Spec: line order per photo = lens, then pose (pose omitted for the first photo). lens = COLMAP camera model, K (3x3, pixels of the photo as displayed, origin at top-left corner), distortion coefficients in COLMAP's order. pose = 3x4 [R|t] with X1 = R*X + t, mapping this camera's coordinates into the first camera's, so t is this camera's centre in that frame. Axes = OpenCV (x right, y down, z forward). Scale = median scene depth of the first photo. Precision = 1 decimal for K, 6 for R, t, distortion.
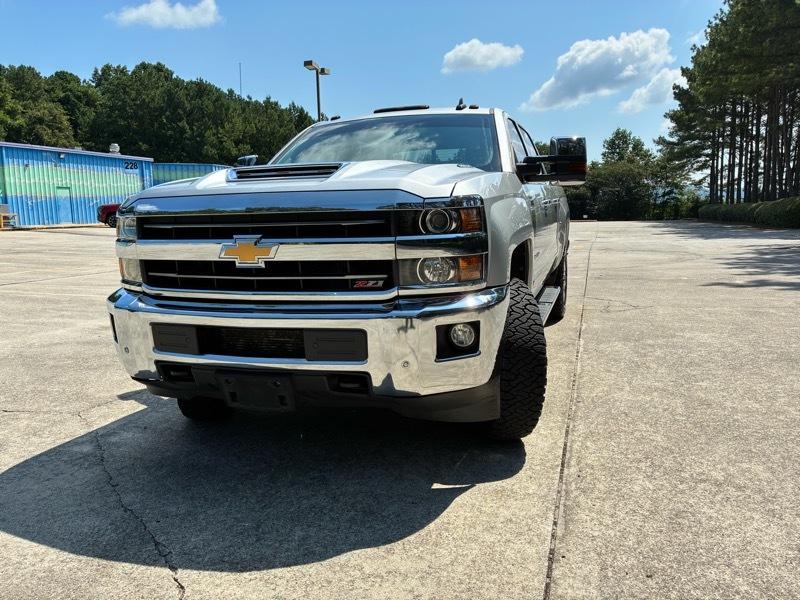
lens RADIAL K [[606.1, 0, 404.4], [0, 606.1, 299.7], [0, 0, 1]] dist [0.062346, -0.081873]
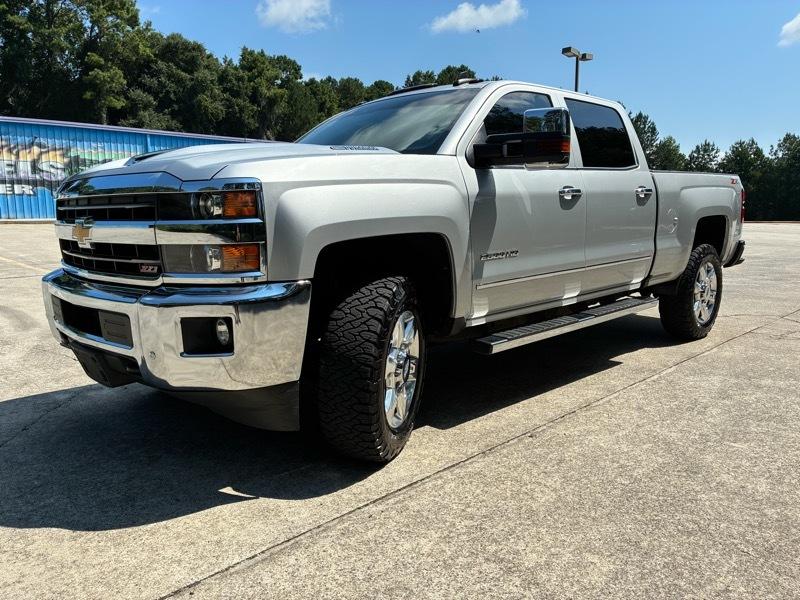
lens RADIAL K [[607.2, 0, 400.0], [0, 607.2, 300.0], [0, 0, 1]] dist [0.063042, -0.088328]
pose [[0.888369, 0.081867, -0.451772, 0.599732], [-0.077813, 0.996586, 0.027582, -0.027898], [0.452488, 0.010651, 0.891707, 0.241287]]
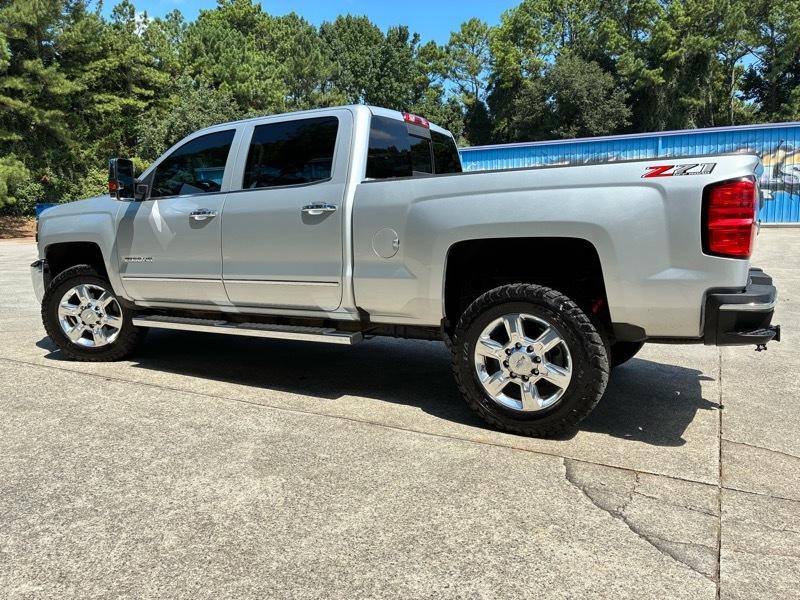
lens RADIAL K [[602.6, 0, 395.0], [0, 602.6, 303.2], [0, 0, 1]] dist [0.059456, -0.079663]
pose [[-0.198159, 0.154885, -0.967855, 1.650662], [-0.121446, 0.975948, 0.181045, -0.339875], [0.972617, 0.153418, -0.174582, 2.173714]]
